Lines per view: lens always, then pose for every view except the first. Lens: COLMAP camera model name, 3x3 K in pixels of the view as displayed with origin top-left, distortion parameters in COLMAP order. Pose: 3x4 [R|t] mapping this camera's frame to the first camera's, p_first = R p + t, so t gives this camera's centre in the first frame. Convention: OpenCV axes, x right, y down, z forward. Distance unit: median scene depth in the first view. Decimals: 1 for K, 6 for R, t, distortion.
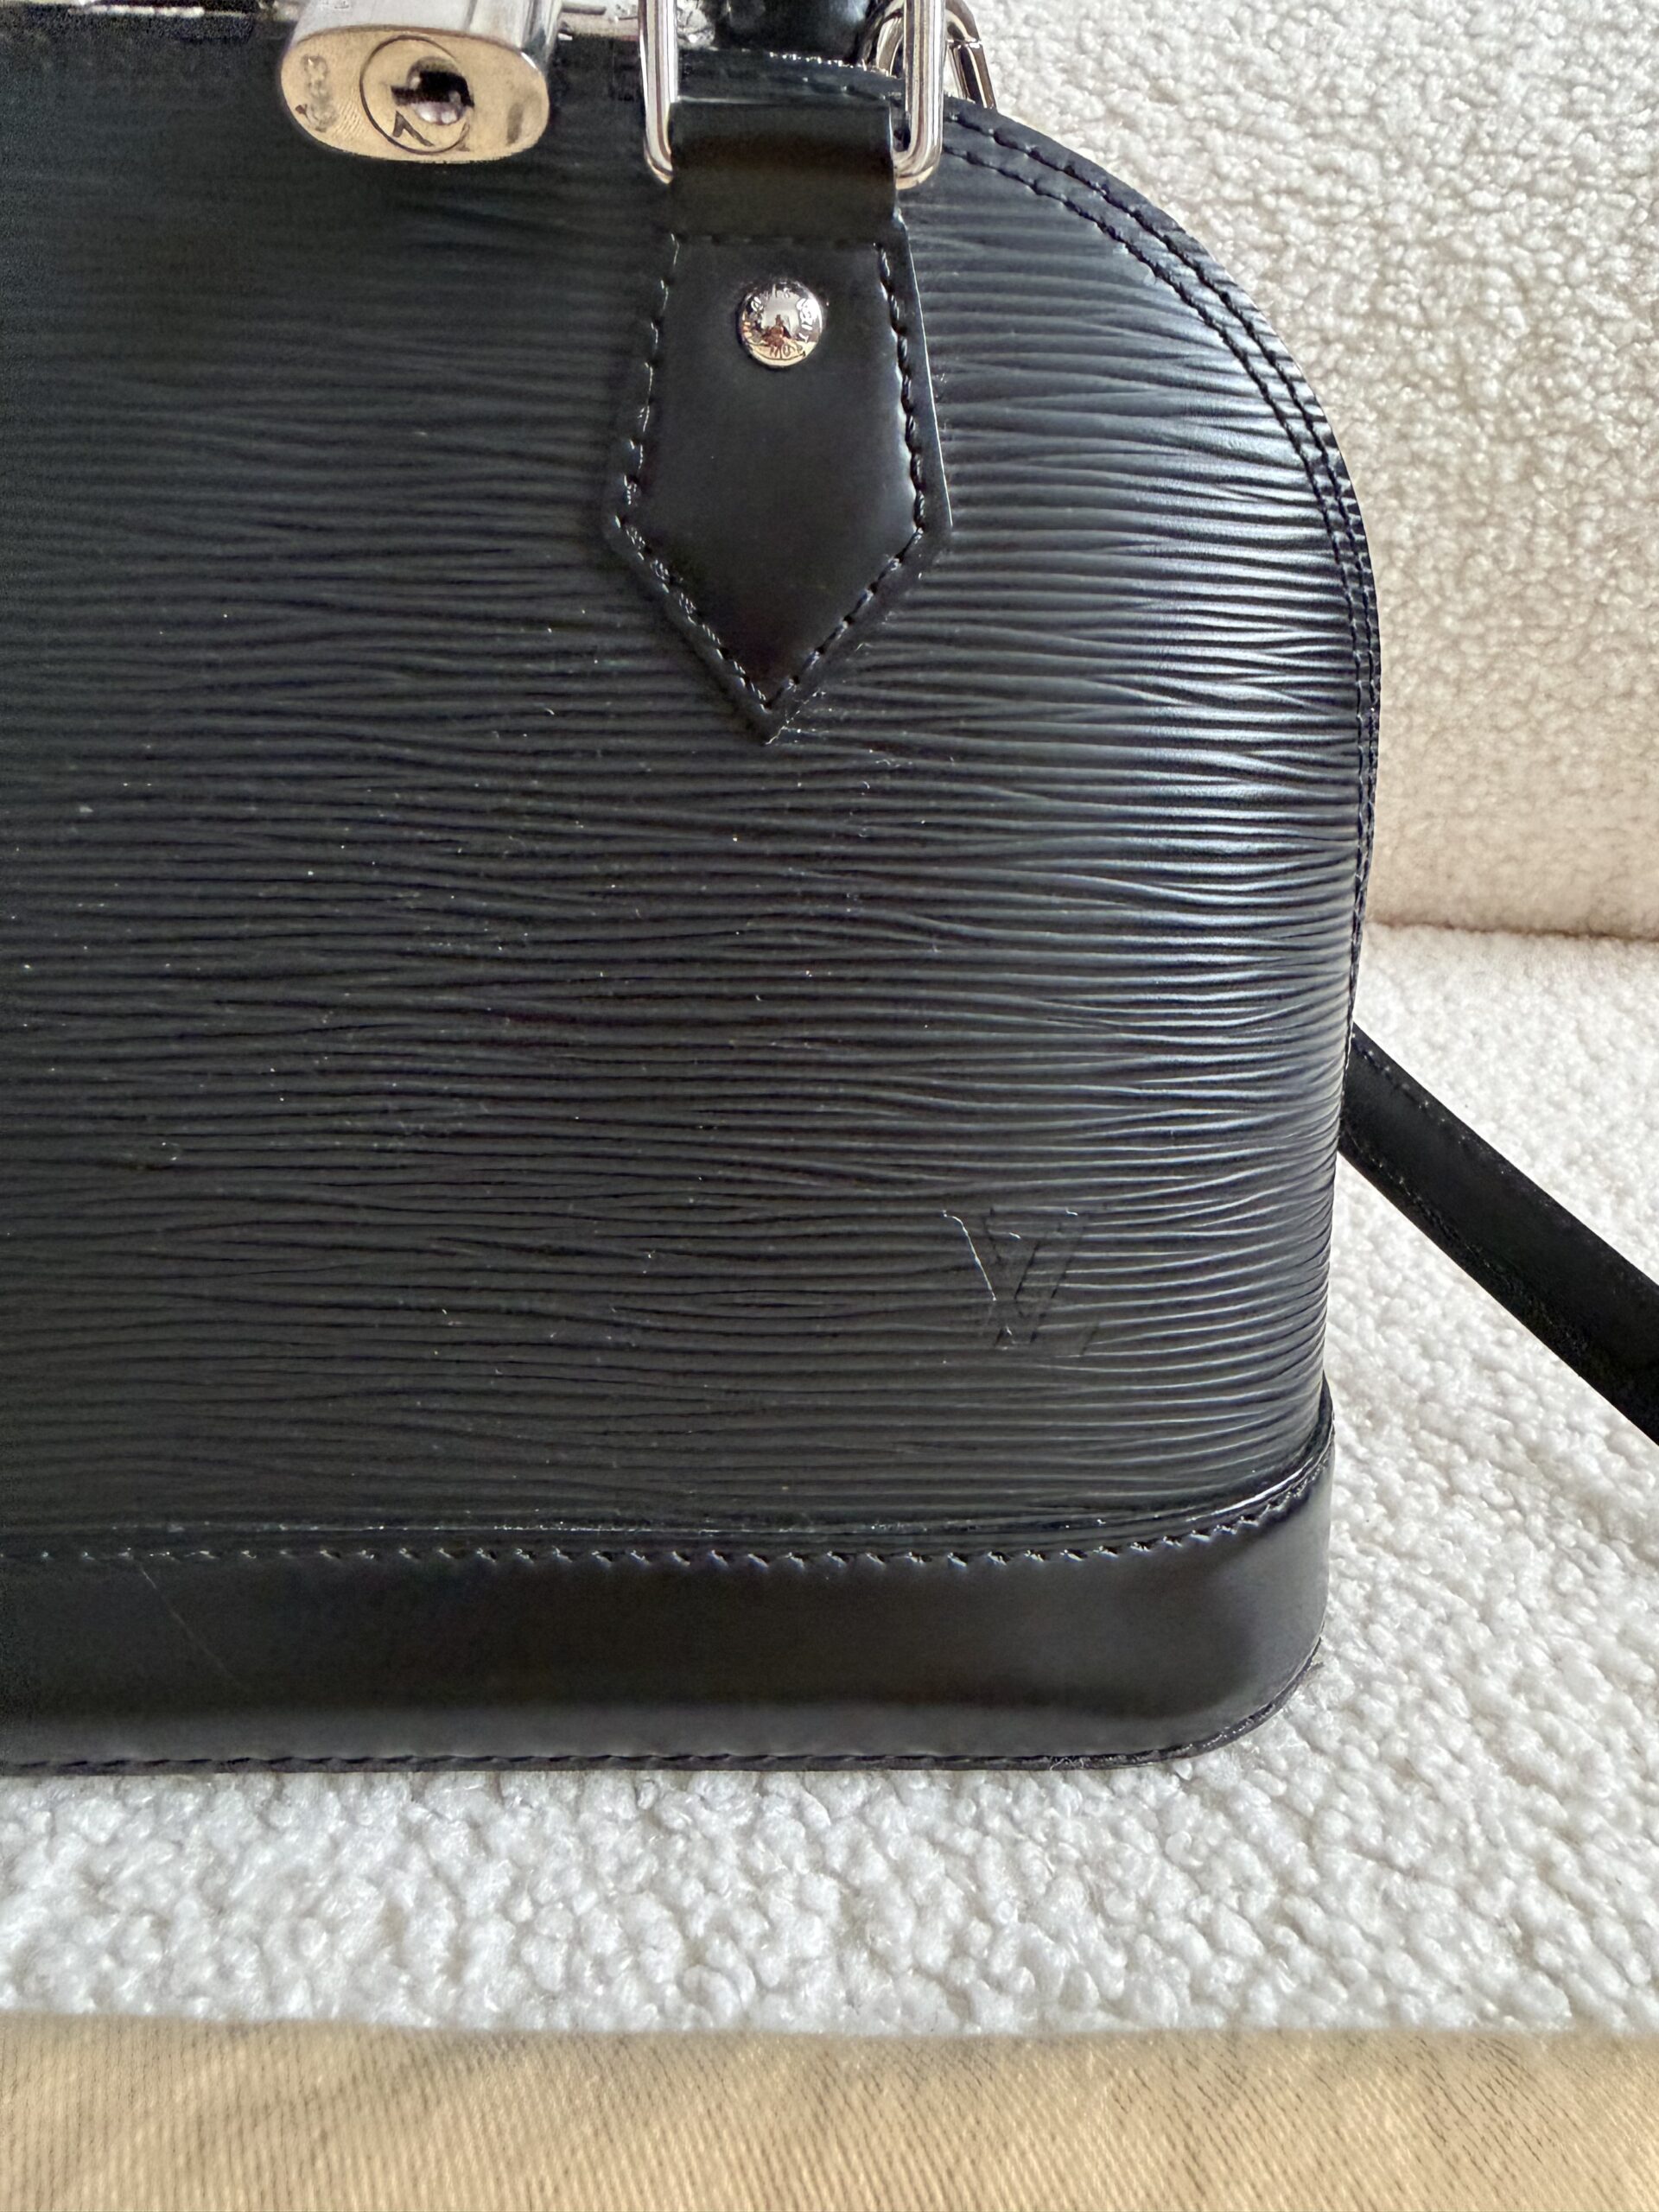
lens RADIAL K [[1657.9, 0, 824.9], [0, 1657.9, 1008.1], [0, 0, 1]] dist [-0.008354, 0.007258]
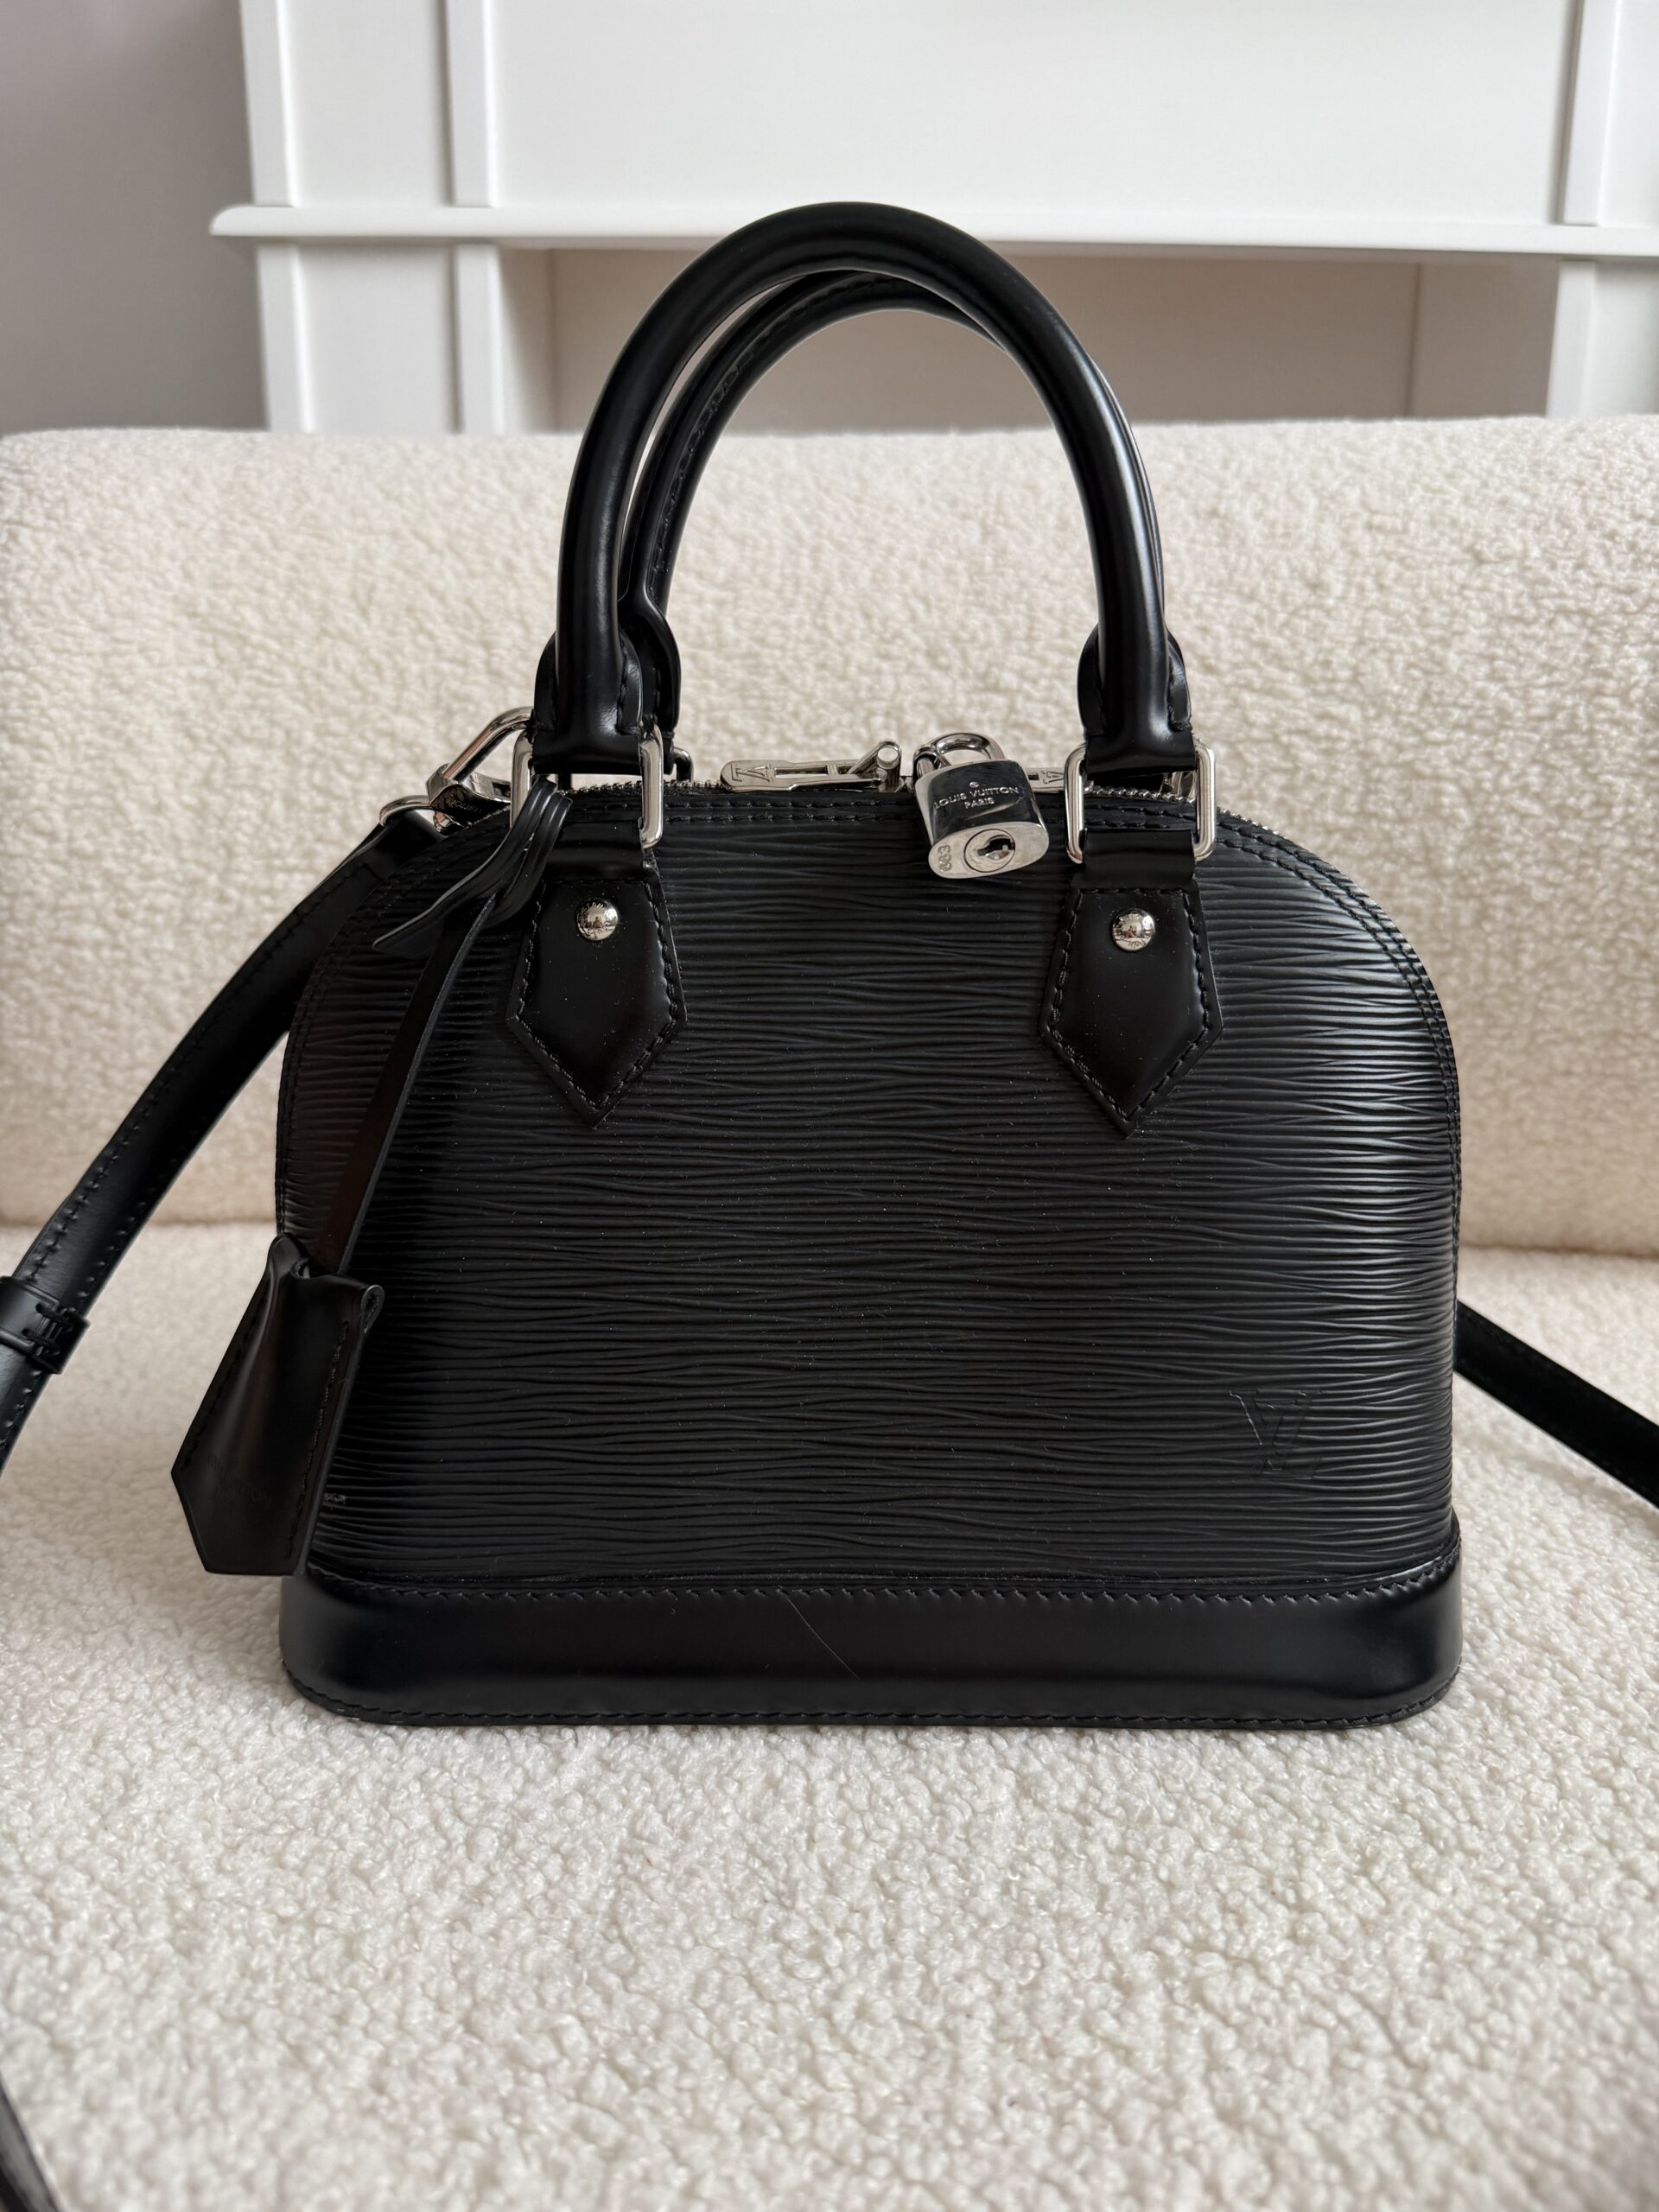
lens RADIAL K [[1734.7, 0, 835.7], [0, 1734.7, 1088.0], [0, 0, 1]] dist [0.009529, -0.059694]
pose [[0.998078, -0.007607, -0.061509, -0.059626], [-0.001537, 0.989095, -0.147272, 0.069173], [0.061958, 0.147083, 0.987182, -0.898623]]
